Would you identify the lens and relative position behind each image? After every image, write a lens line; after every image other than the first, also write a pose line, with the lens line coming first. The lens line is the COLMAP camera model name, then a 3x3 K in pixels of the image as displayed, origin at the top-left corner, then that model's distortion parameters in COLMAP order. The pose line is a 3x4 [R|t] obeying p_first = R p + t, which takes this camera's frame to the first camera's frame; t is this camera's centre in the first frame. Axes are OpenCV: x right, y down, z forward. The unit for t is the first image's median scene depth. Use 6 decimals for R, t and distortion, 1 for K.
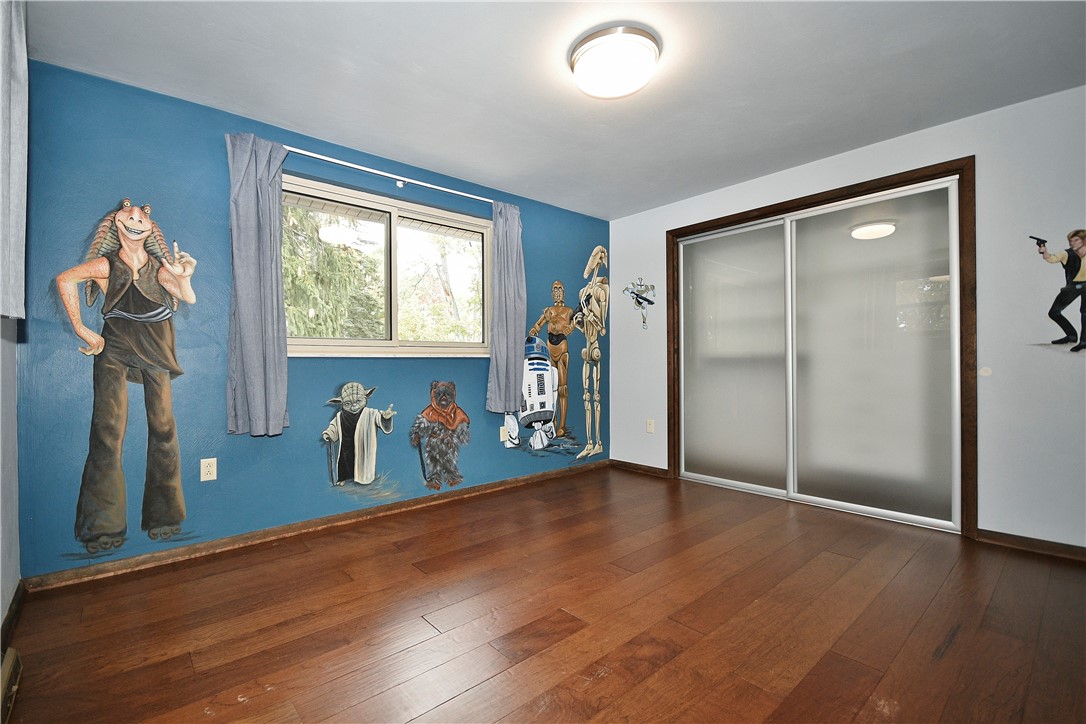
lens RADIAL K [[487.7, 0, 543.0], [0, 487.7, 359.6], [0, 0, 1]] dist [-0.008547, 0.000520]
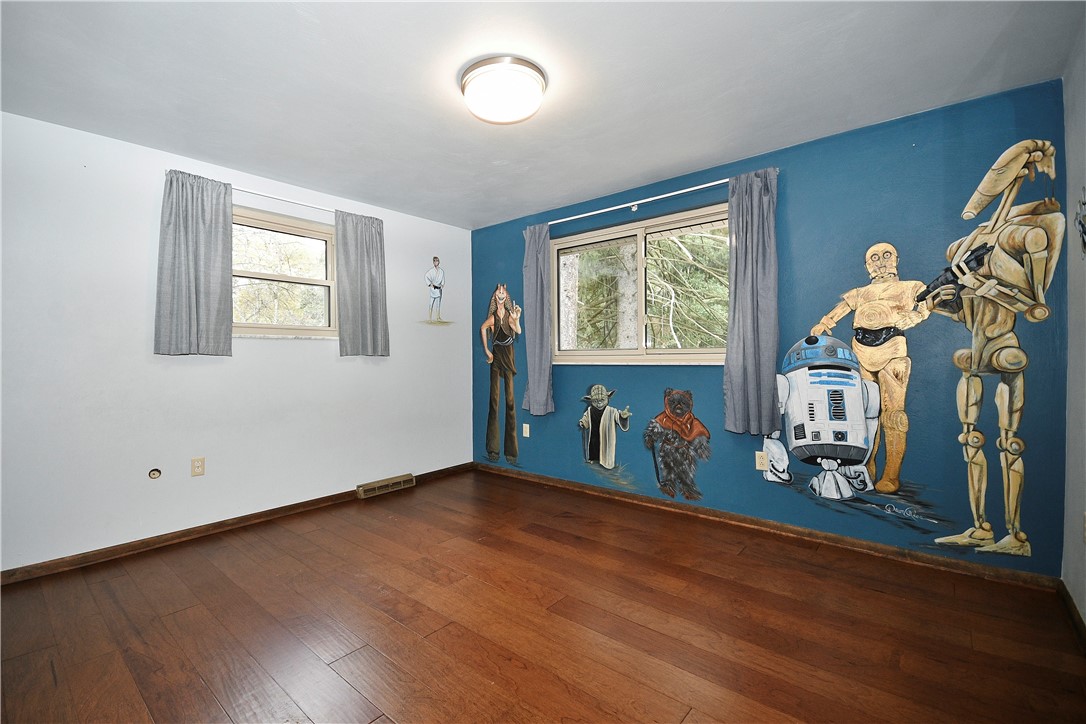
lens RADIAL K [[487.7, 0, 544.1], [0, 487.7, 368.0], [0, 0, 1]] dist [-0.008547, 0.000520]
pose [[0.131690, 0.017560, -0.991135, 0.725614], [0.002688, 0.999833, 0.018072, -0.016655], [0.991287, -0.005044, 0.131621, 0.600981]]
